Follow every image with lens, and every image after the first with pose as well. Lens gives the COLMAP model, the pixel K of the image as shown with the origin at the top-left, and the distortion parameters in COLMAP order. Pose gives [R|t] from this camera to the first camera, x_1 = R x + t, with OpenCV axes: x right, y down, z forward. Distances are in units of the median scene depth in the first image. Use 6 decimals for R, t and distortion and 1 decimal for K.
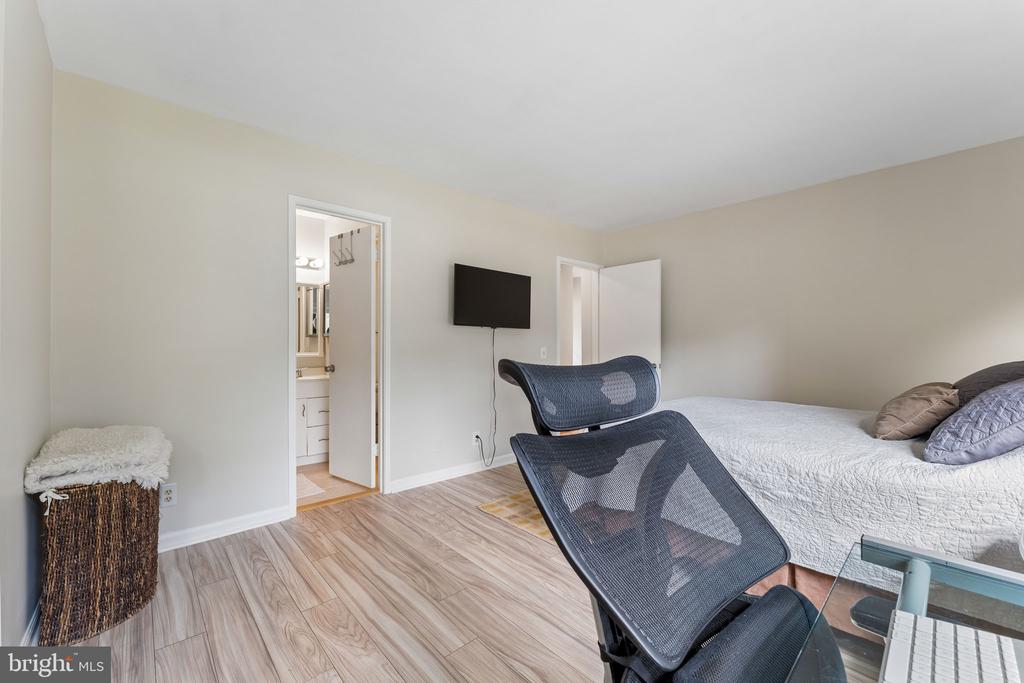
lens RADIAL K [[408.7, 0, 507.7], [0, 408.7, 345.2], [0, 0, 1]] dist [-0.000928, -0.000202]
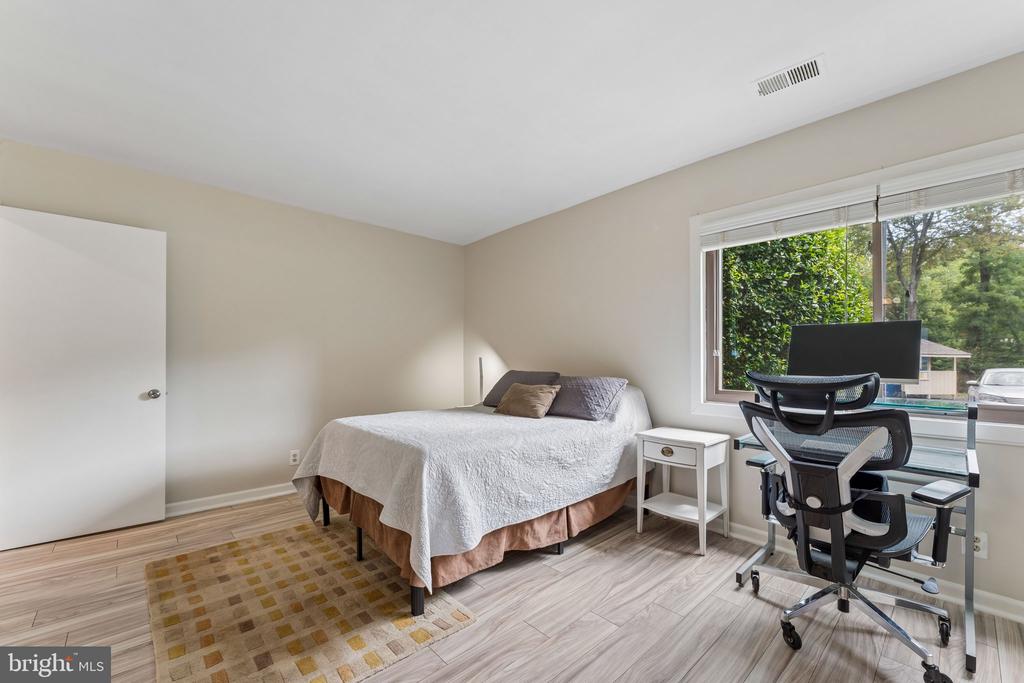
lens RADIAL K [[408.7, 0, 507.7], [0, 408.7, 345.2], [0, 0, 1]] dist [-0.000928, -0.000202]
pose [[0.010636, 0.029307, 0.999514, -0.625341], [-0.000599, 0.999570, -0.029302, -0.014366], [-0.999943, -0.000287, 0.010649, 0.897977]]
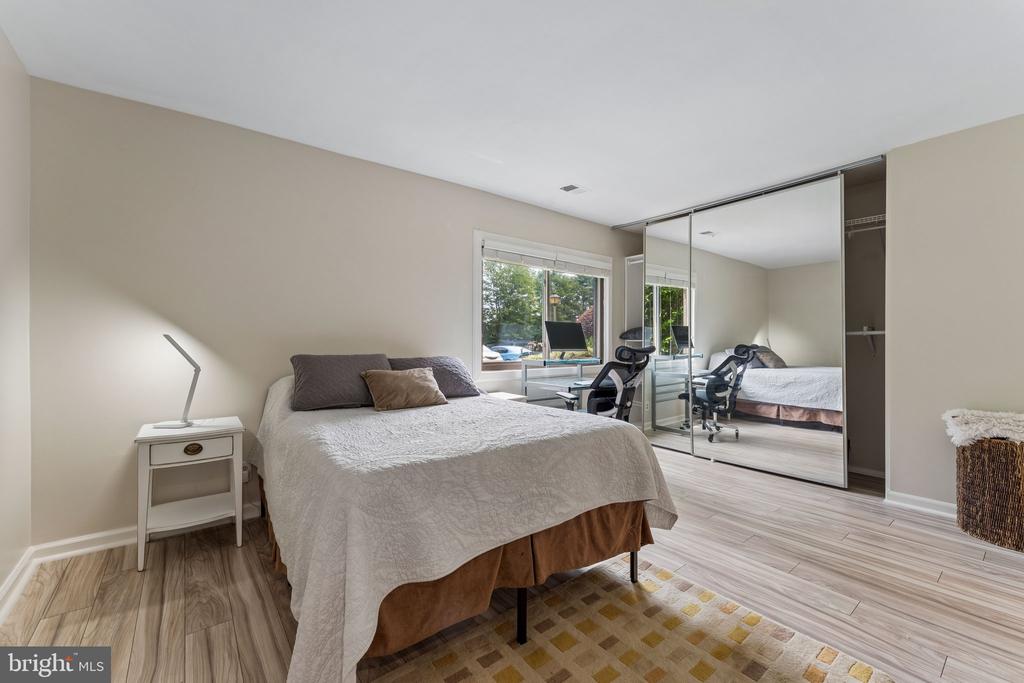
lens RADIAL K [[408.7, 0, 507.7], [0, 408.7, 345.2], [0, 0, 1]] dist [-0.000928, -0.000202]
pose [[-0.997191, -0.005823, 0.074671, 0.450739], [-0.004761, 0.999885, 0.014384, -0.001665], [-0.074746, 0.013988, -0.997104, 1.999056]]
